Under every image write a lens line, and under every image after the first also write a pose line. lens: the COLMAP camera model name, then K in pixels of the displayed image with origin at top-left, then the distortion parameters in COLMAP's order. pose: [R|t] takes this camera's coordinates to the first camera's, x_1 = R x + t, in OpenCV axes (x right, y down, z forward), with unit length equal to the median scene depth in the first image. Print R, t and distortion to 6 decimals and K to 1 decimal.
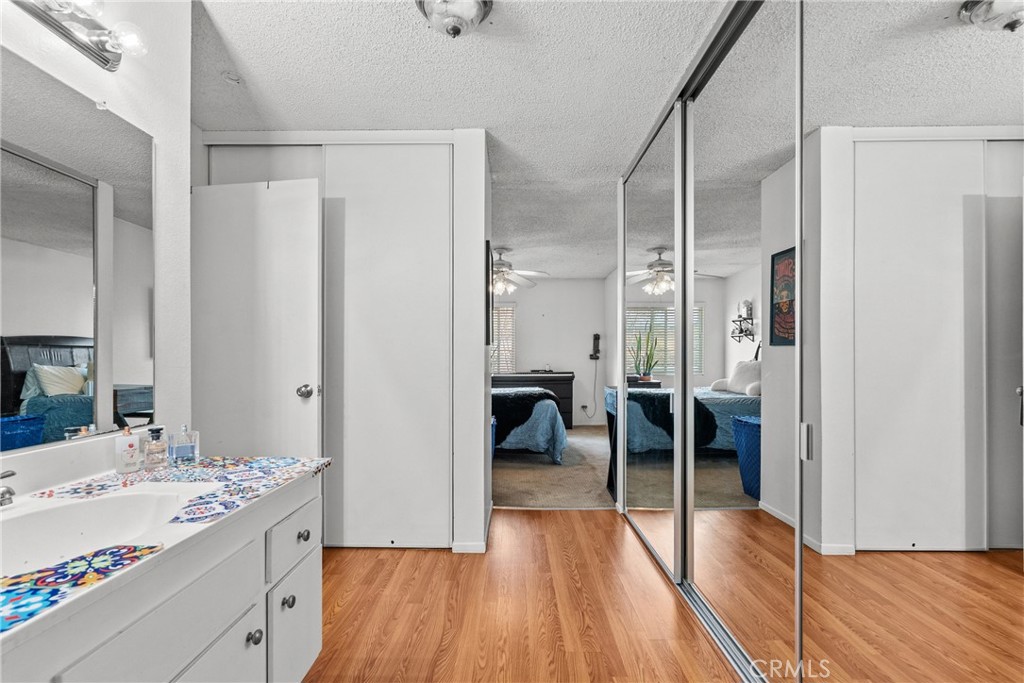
lens RADIAL K [[475.8, 0, 511.5], [0, 475.8, 360.0], [0, 0, 1]] dist [-0.001025, 0.007992]
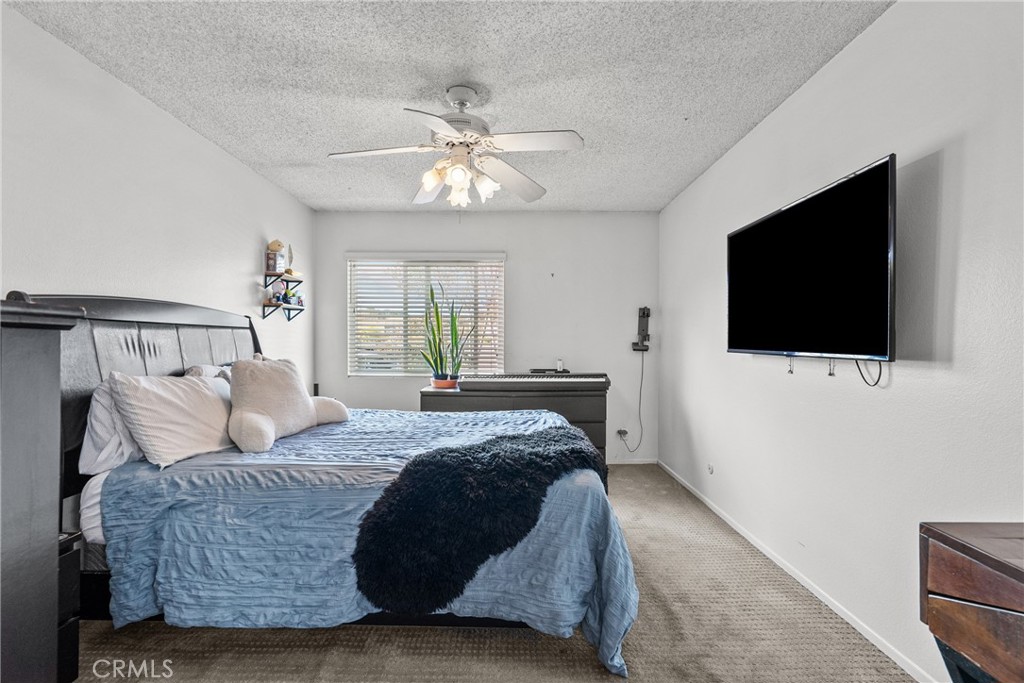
lens RADIAL K [[473.3, 0, 509.5], [0, 473.3, 338.6], [0, 0, 1]] dist [0.001700, 0.002007]
pose [[0.999990, 0.004219, 0.001414, 0.038774], [-0.004205, 0.999942, -0.009959, -0.029098], [-0.001456, 0.009953, 0.999949, 1.213675]]
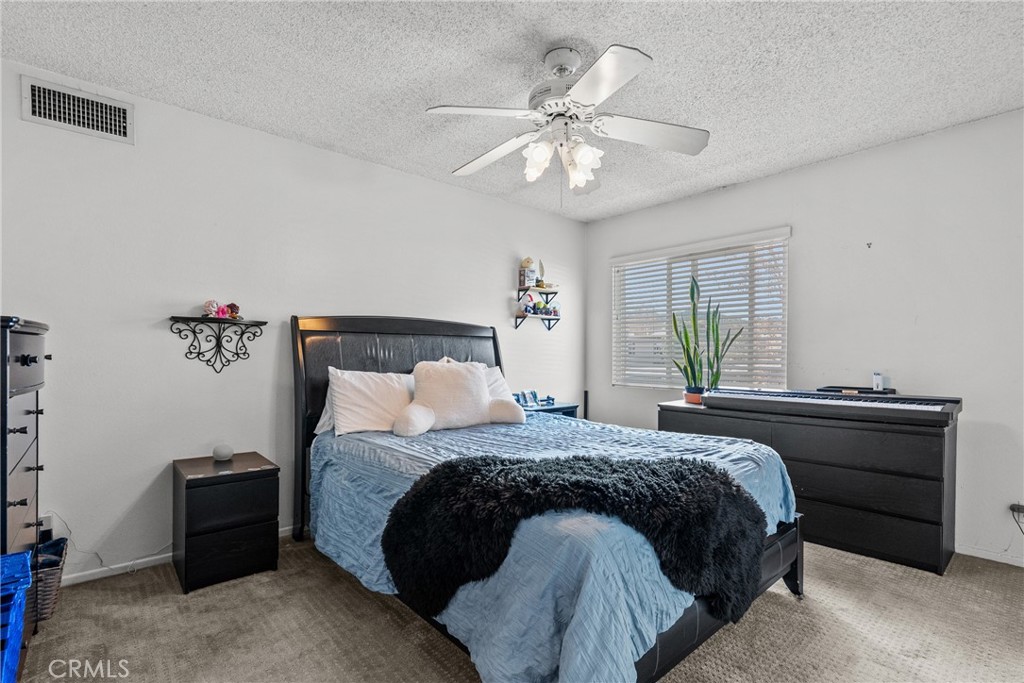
lens RADIAL K [[482.9, 0, 511.0], [0, 482.9, 355.4], [0, 0, 1]] dist [-0.000820, 0.000227]
pose [[0.658039, 0.002498, -0.752980, 0.490644], [-0.004268, 0.999991, -0.000412, -0.010701], [0.752972, 0.003484, 0.658044, 1.517137]]
